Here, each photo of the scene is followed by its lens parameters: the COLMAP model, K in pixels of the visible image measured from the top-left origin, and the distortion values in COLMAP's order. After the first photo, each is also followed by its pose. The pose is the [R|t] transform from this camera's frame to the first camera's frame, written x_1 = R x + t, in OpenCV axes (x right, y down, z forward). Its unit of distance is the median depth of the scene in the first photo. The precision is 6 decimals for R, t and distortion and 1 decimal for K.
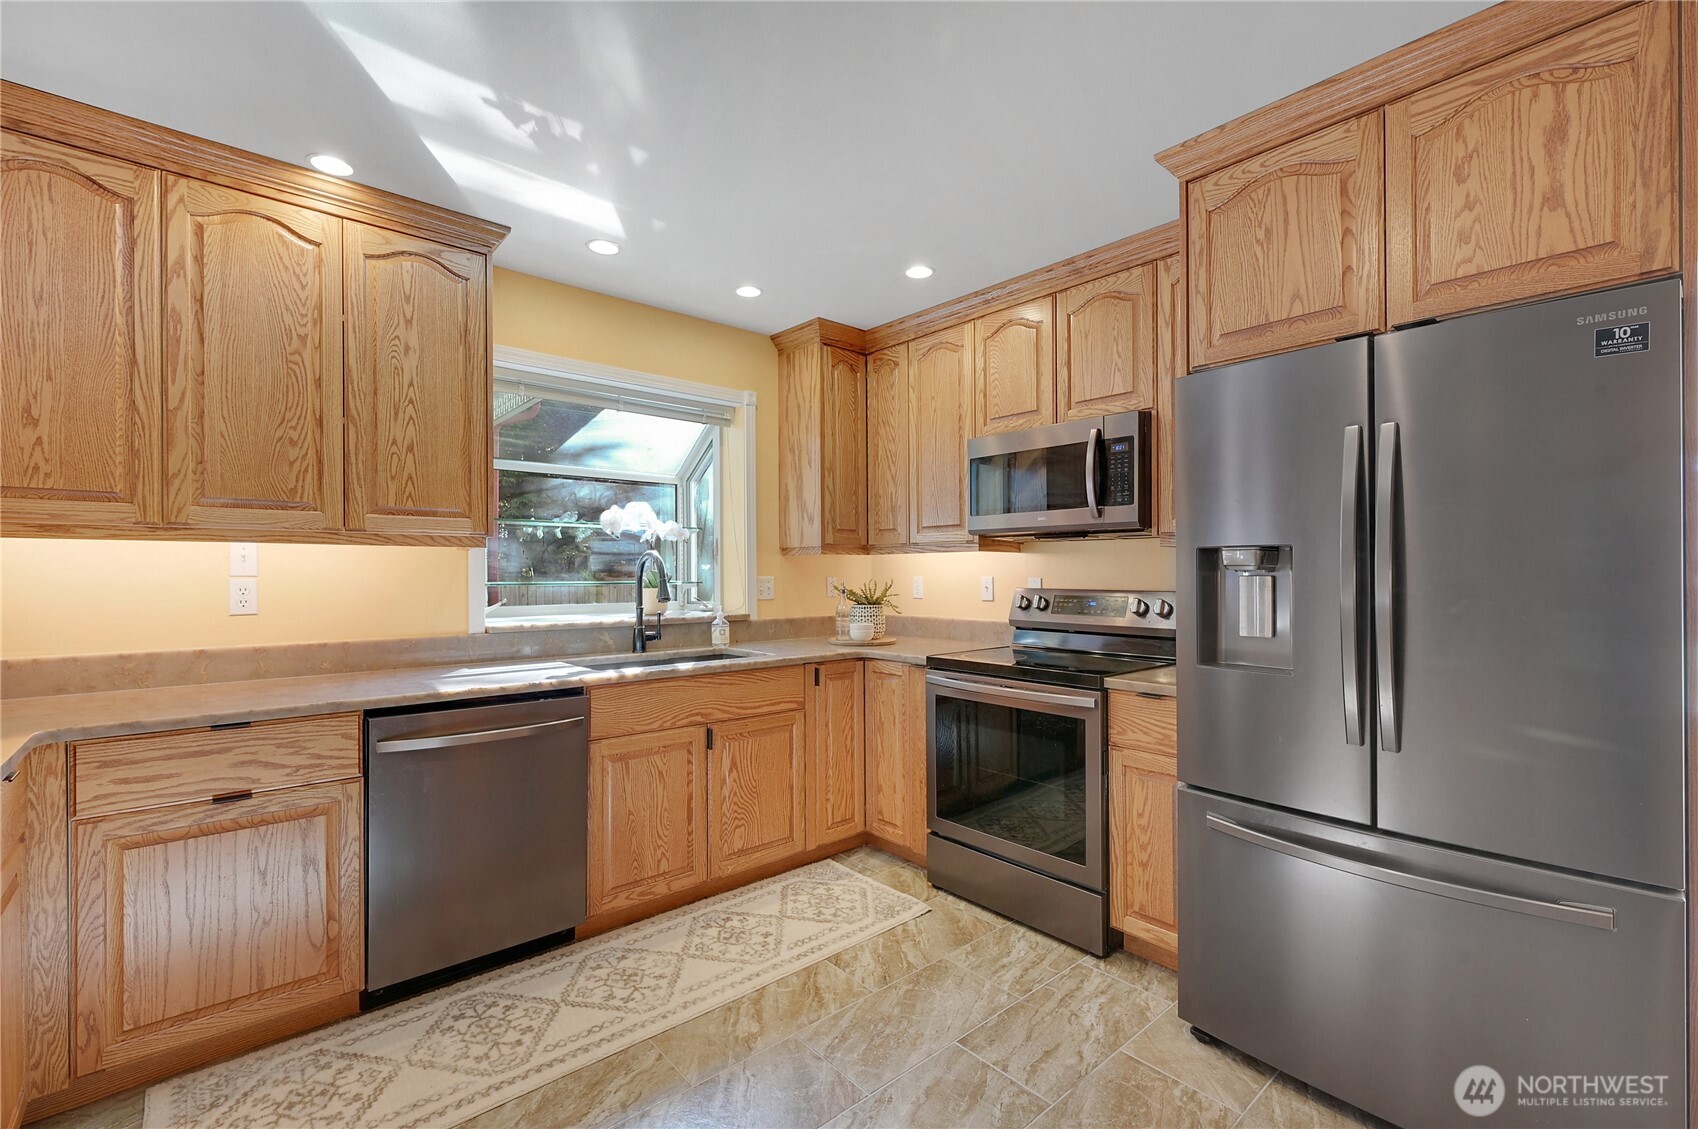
lens RADIAL K [[739.0, 0, 848.8], [0, 739.0, 570.3], [0, 0, 1]] dist [0.001085, 0.000126]
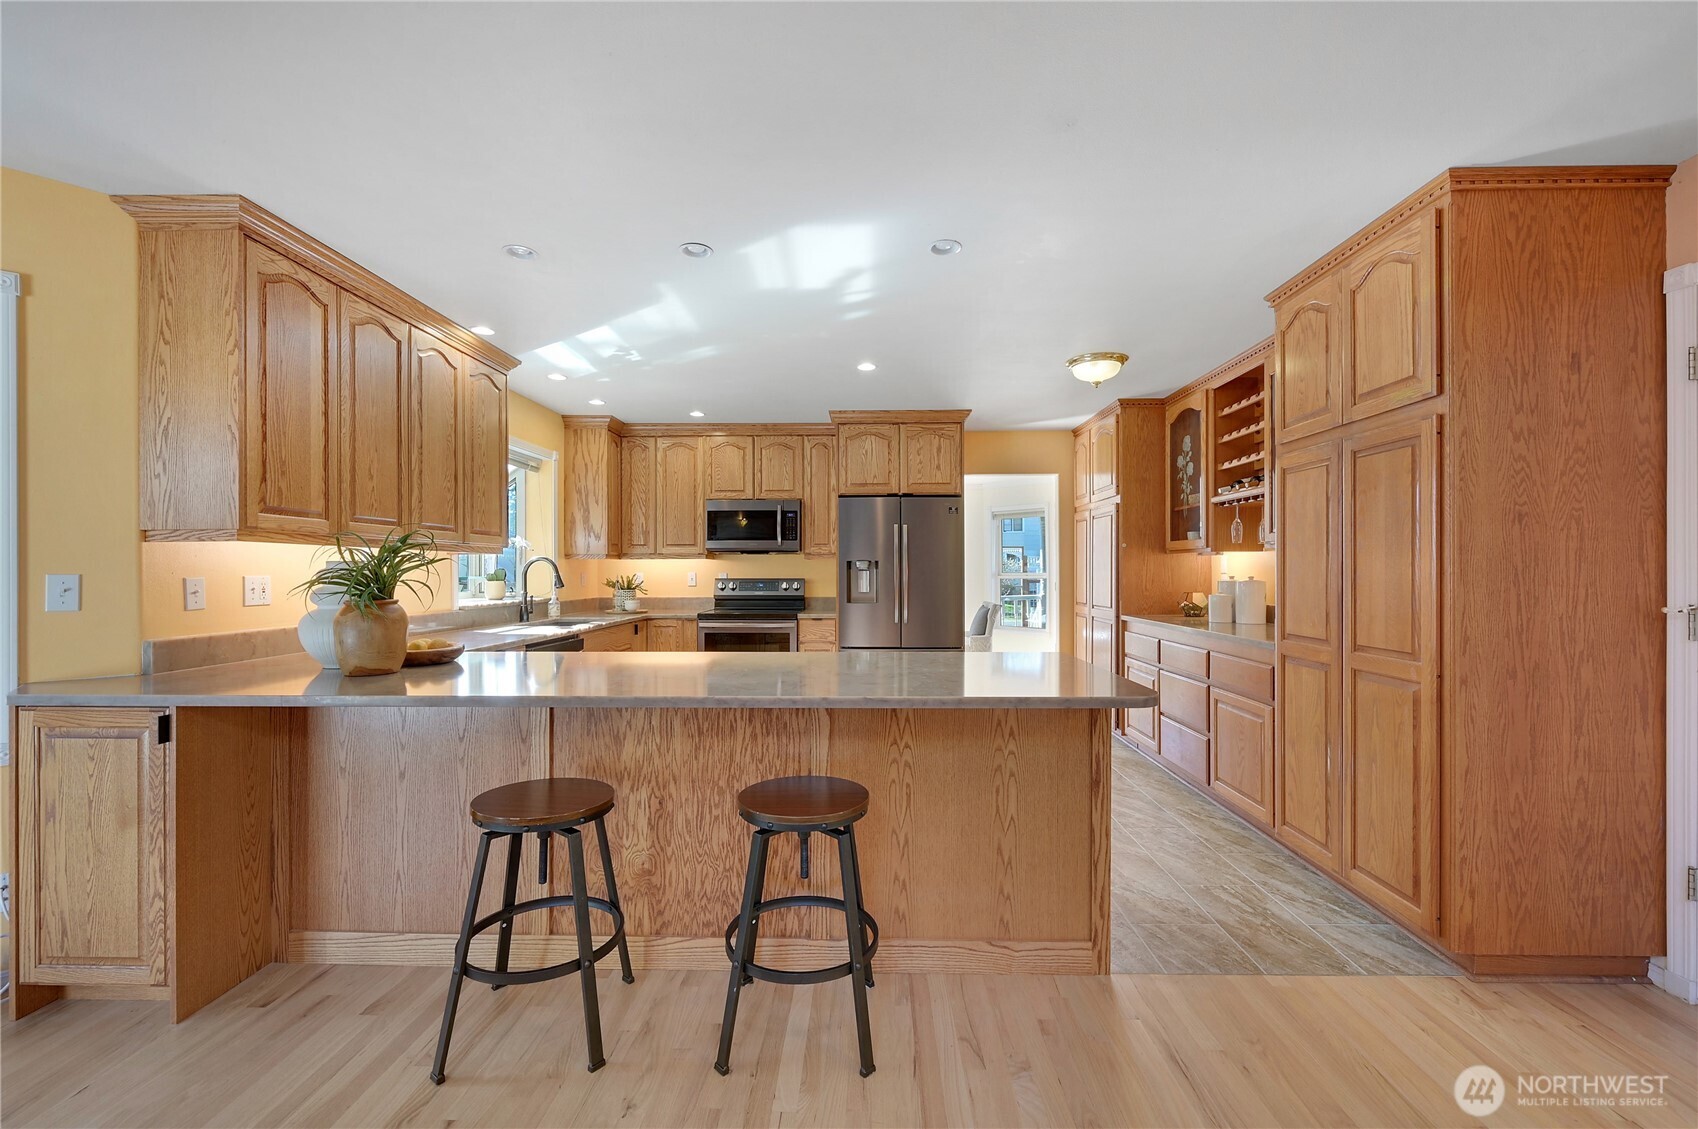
lens RADIAL K [[703.2, 0, 849.8], [0, 703.2, 569.0], [0, 0, 1]] dist [-0.003594, -0.000489]
pose [[0.680473, 0.001527, 0.732772, -0.942358], [0.000161, 0.999997, -0.002234, 0.004400], [-0.732773, 0.001638, 0.680471, -0.519623]]
